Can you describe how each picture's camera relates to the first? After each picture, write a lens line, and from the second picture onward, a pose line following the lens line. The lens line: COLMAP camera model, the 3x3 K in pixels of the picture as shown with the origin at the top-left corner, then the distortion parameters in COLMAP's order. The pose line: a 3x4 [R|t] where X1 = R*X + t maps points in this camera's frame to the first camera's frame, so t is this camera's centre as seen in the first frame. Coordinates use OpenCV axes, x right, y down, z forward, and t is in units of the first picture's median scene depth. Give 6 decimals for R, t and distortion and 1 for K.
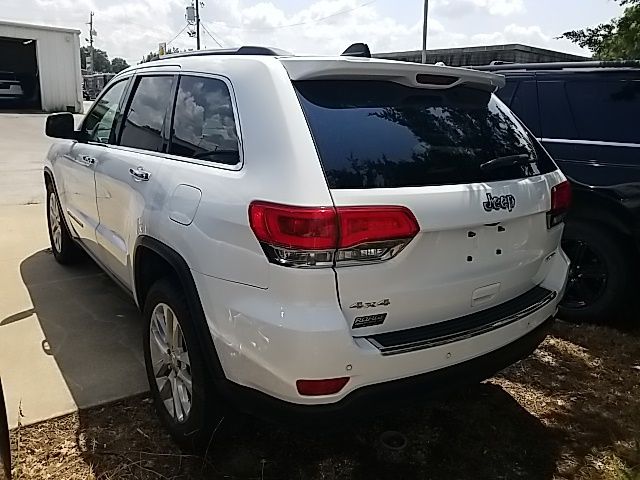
lens RADIAL K [[515.0, 0, 311.6], [0, 515.0, 230.3], [0, 0, 1]] dist [0.004638, -0.008605]
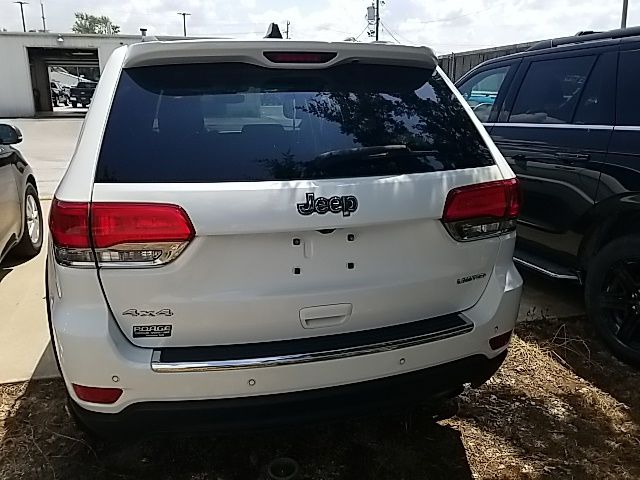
lens RADIAL K [[511.3, 0, 301.8], [0, 511.3, 236.2], [0, 0, 1]] dist [0.002922, -0.002183]
pose [[0.929367, 0.054538, -0.365105, 0.517979], [-0.048601, 0.998494, 0.025440, -0.019372], [0.365943, -0.005898, 0.930619, 0.201933]]
